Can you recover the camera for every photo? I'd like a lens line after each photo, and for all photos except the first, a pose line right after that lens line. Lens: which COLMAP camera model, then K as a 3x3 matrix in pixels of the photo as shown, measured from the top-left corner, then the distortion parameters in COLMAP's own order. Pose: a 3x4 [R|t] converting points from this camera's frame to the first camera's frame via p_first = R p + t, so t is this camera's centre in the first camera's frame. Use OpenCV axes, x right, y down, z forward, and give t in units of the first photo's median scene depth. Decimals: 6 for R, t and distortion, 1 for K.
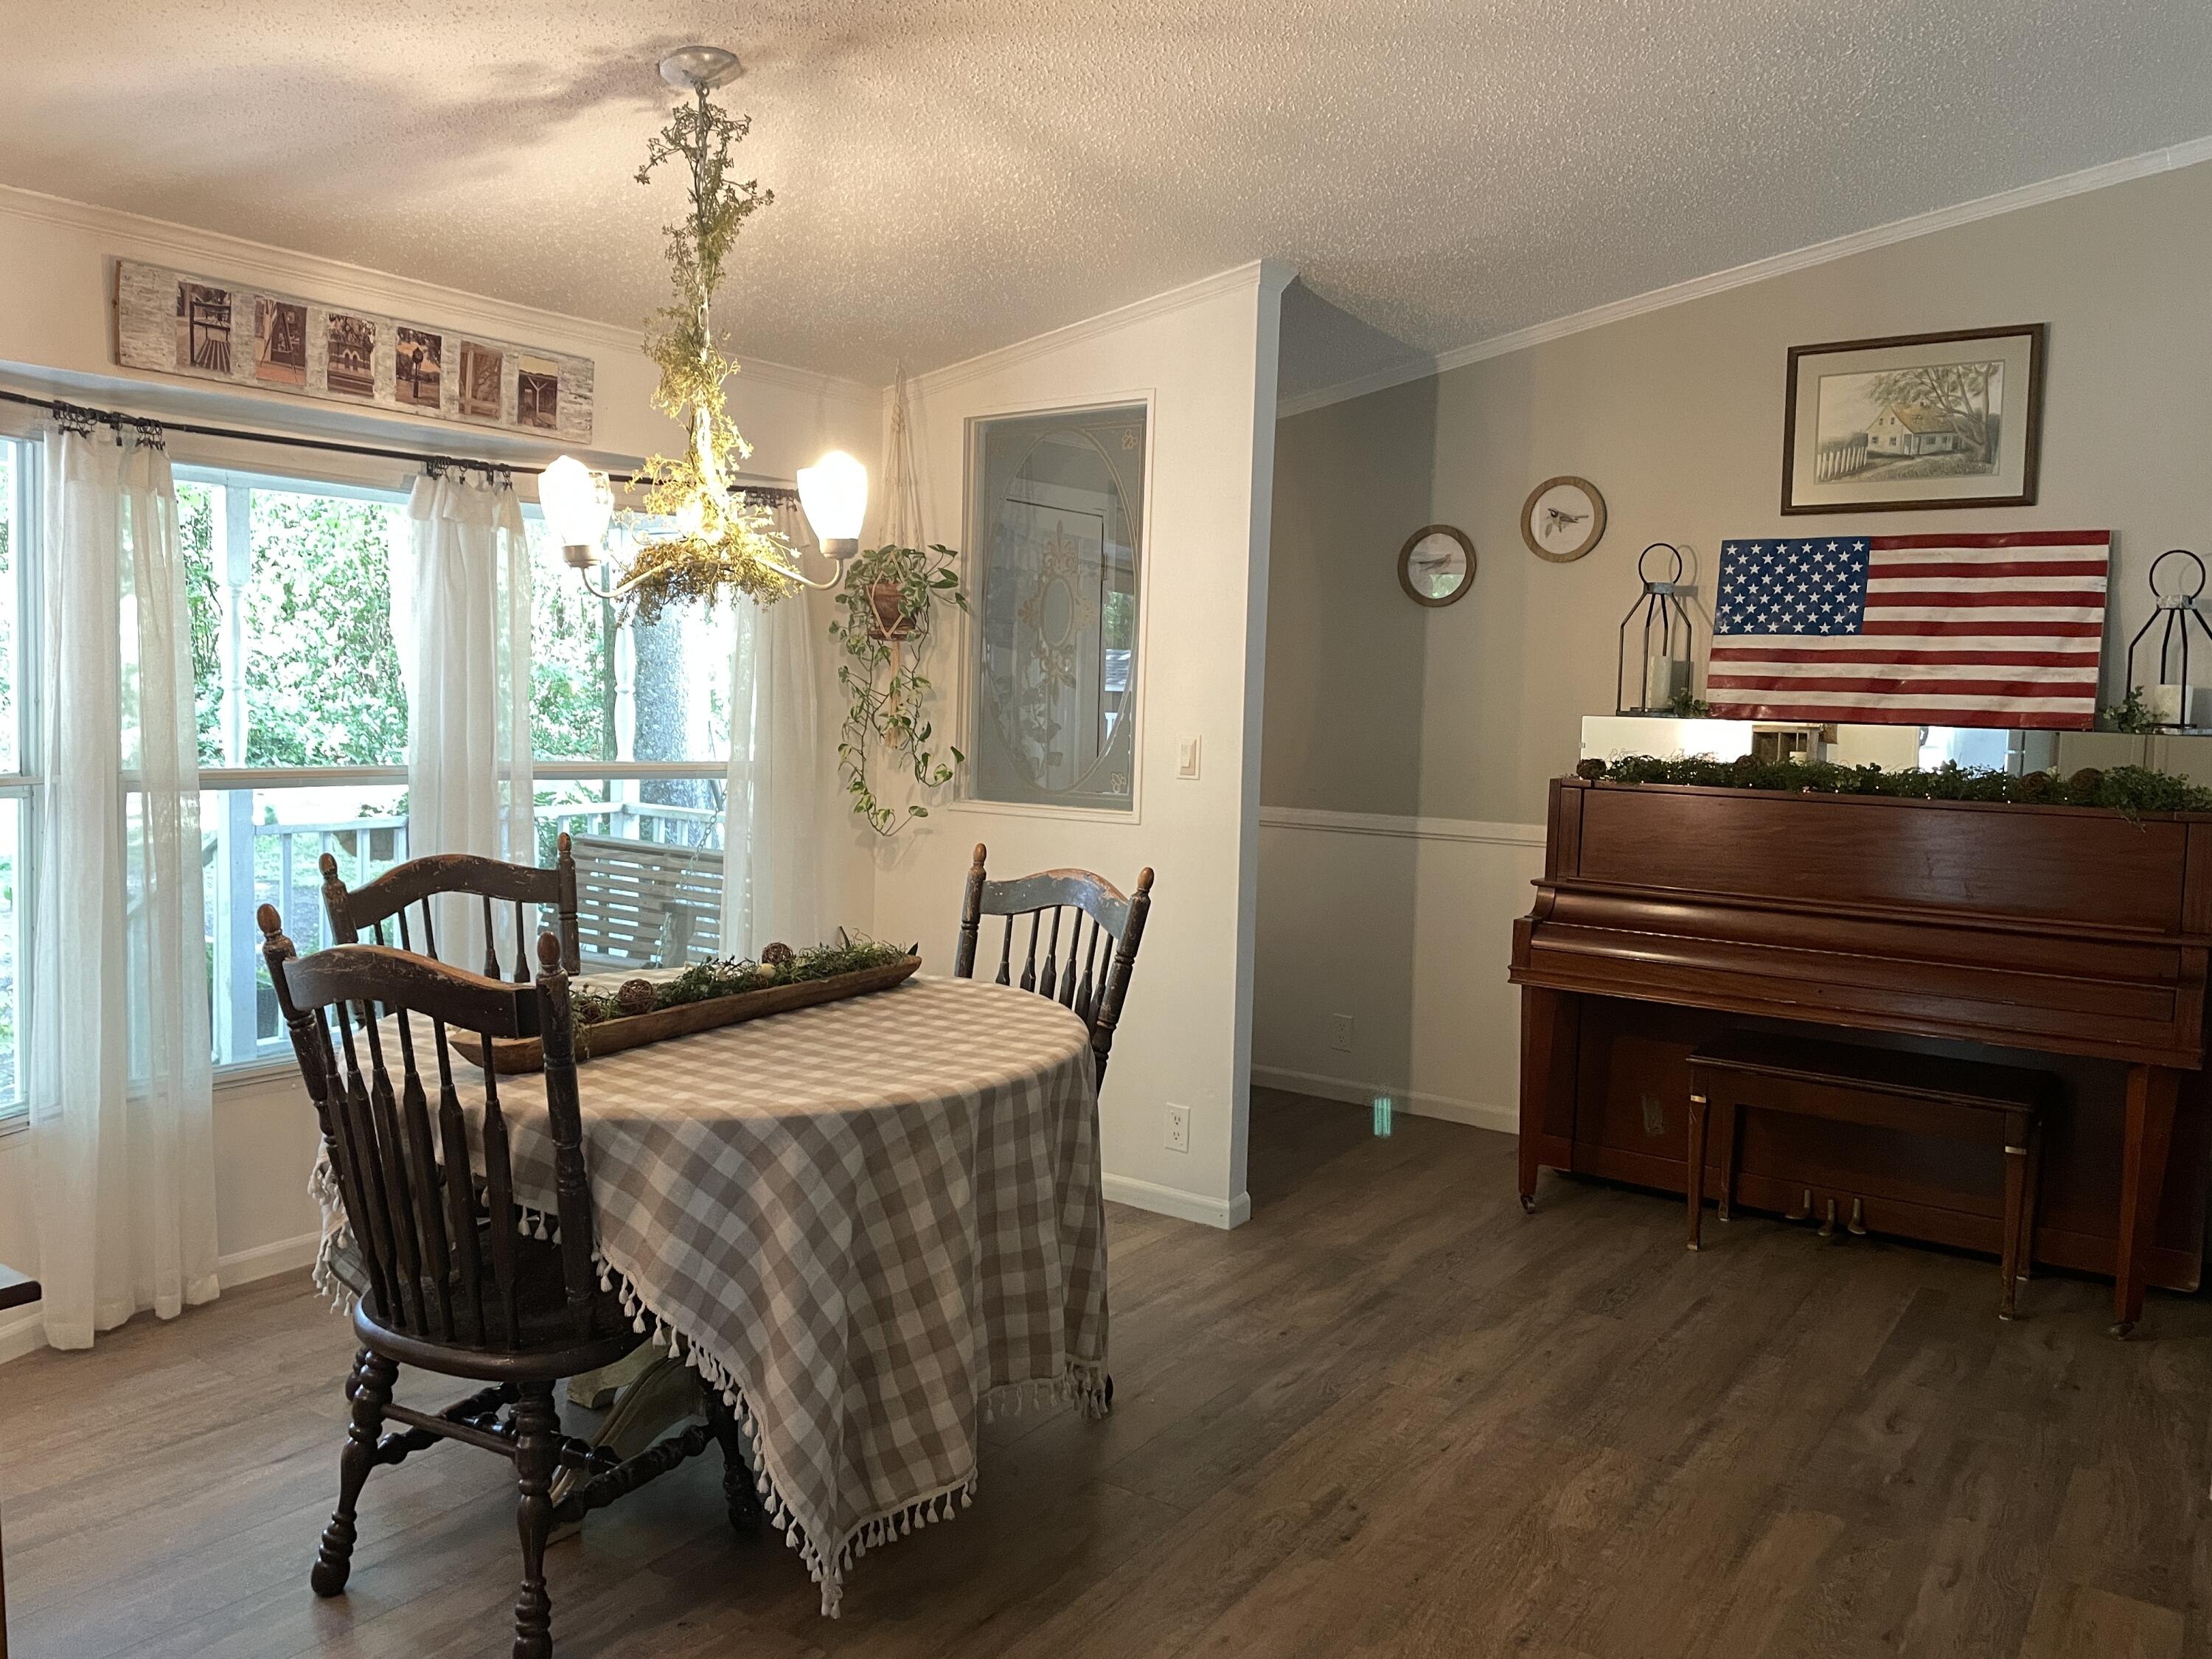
lens RADIAL K [[1704.2, 0, 1106.0], [0, 1704.2, 829.5], [0, 0, 1]] dist [0.110933, -0.129013]
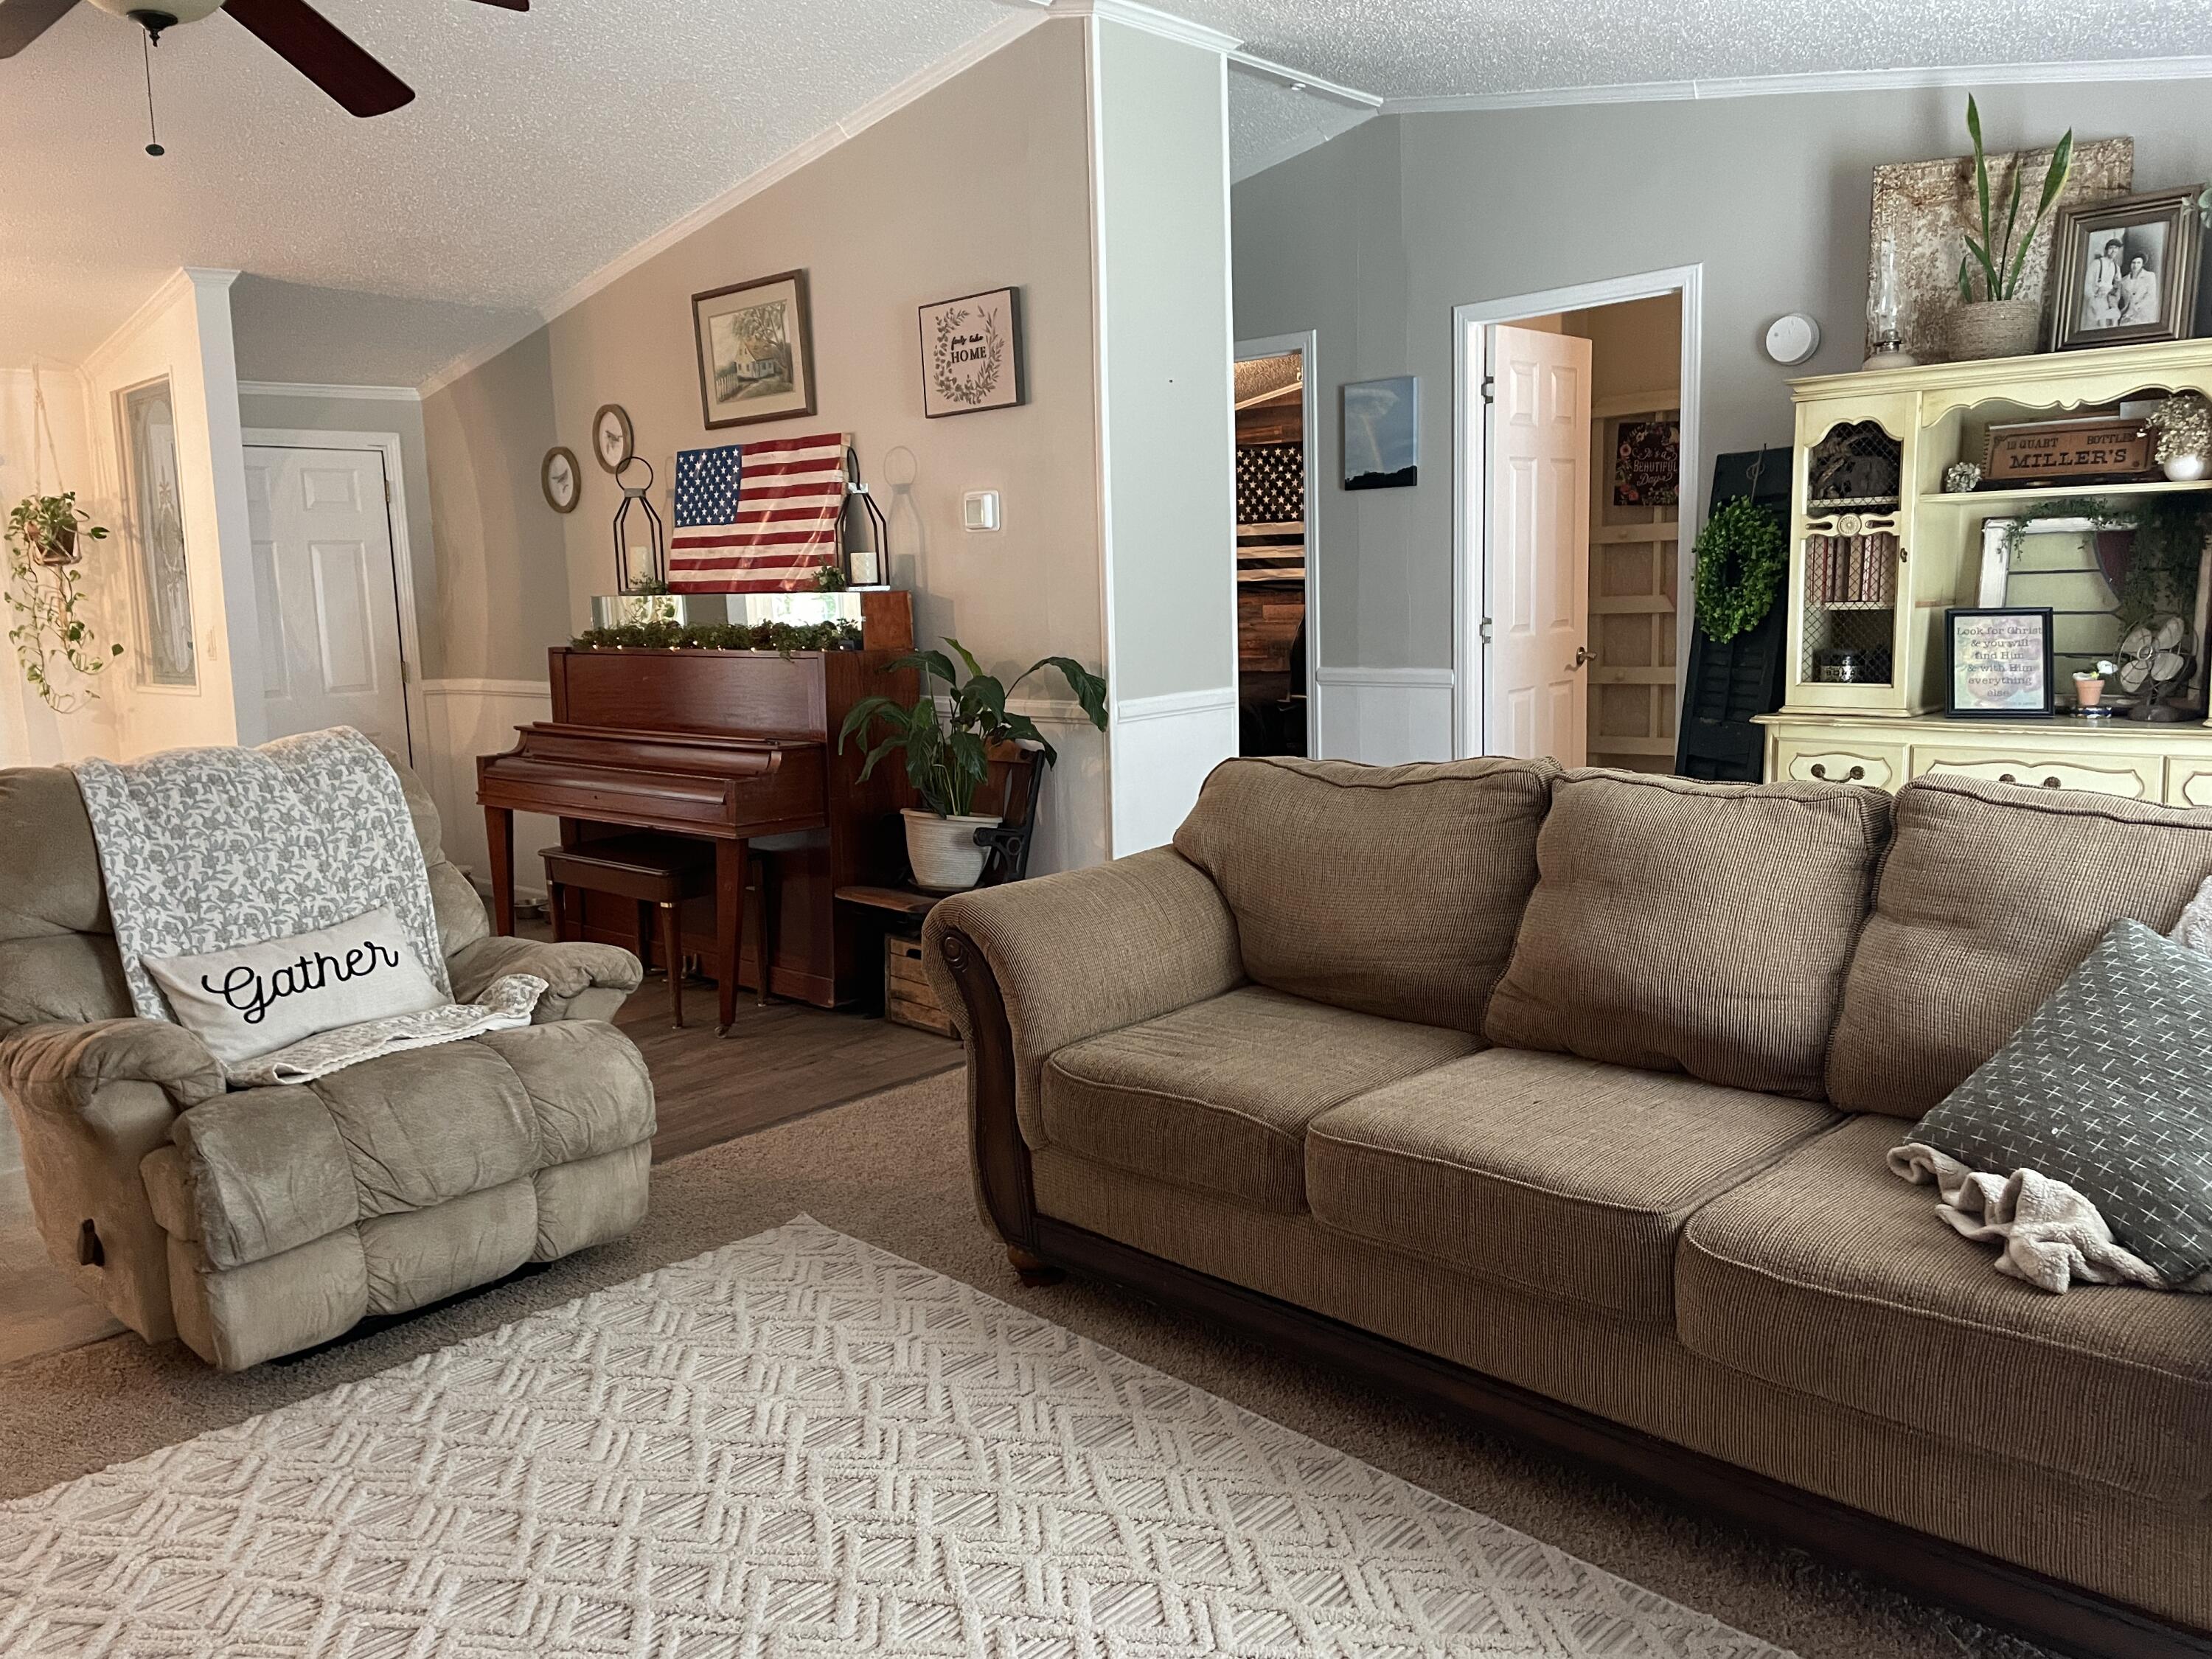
lens RADIAL K [[1704.2, 0, 1106.0], [0, 1704.2, 829.5], [0, 0, 1]] dist [0.110933, -0.129013]
pose [[0.986855, -0.035463, -0.157670, 1.079171], [0.044991, 0.997344, 0.057281, 0.063541], [0.155220, -0.063622, 0.985829, -0.267423]]
